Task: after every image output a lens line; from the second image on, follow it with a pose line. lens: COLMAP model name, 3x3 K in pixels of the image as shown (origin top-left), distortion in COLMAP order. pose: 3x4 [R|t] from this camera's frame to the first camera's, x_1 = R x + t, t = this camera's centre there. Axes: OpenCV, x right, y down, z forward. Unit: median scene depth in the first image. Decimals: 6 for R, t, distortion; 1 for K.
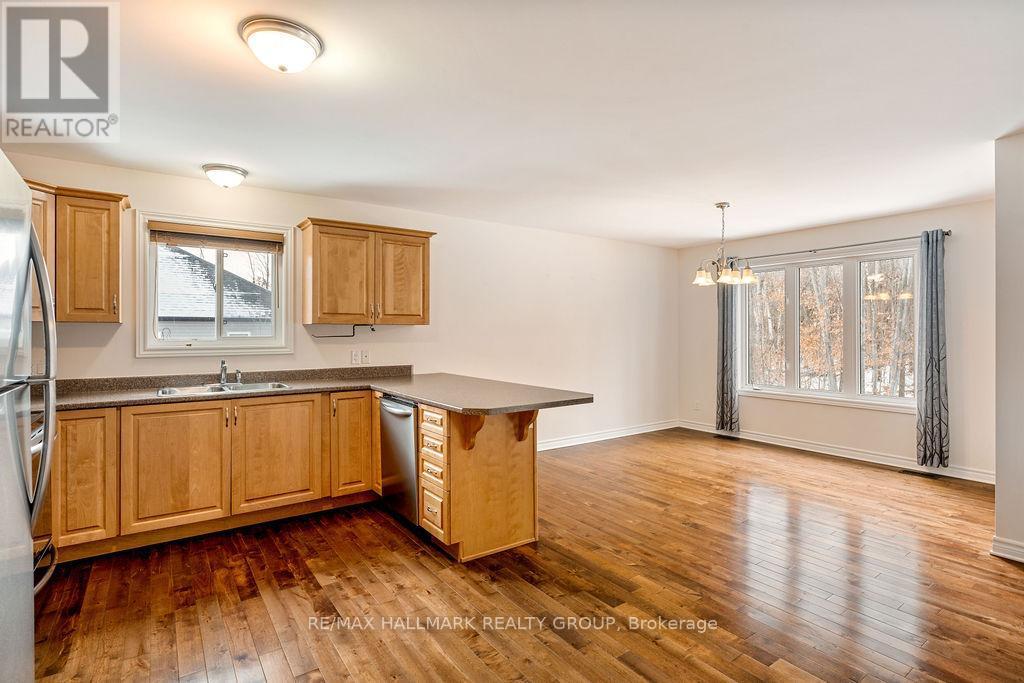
lens RADIAL K [[503.1, 0, 512.3], [0, 503.1, 327.3], [0, 0, 1]] dist [-0.004228, -0.000015]
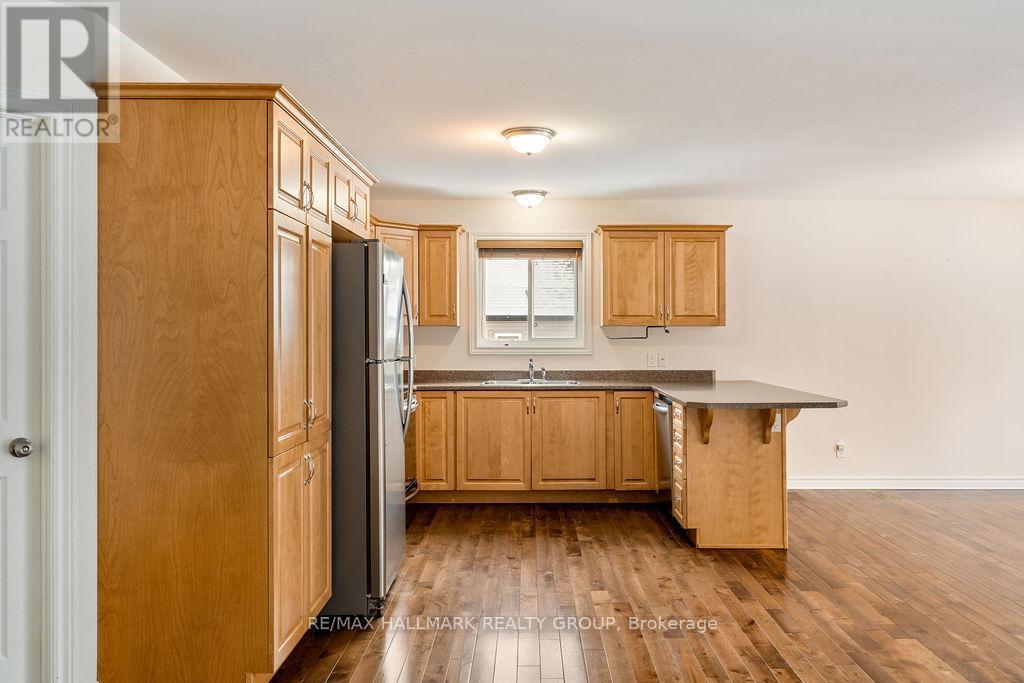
lens RADIAL K [[803.7, 0, 541.4], [0, 803.7, 330.3], [0, 0, 1]] dist [0.004905, 0.001698]
pose [[0.823083, -0.001575, -0.567919, 0.407128], [0.003945, 0.999988, 0.002944, -0.002905], [0.567908, -0.004664, 0.823079, -0.410149]]
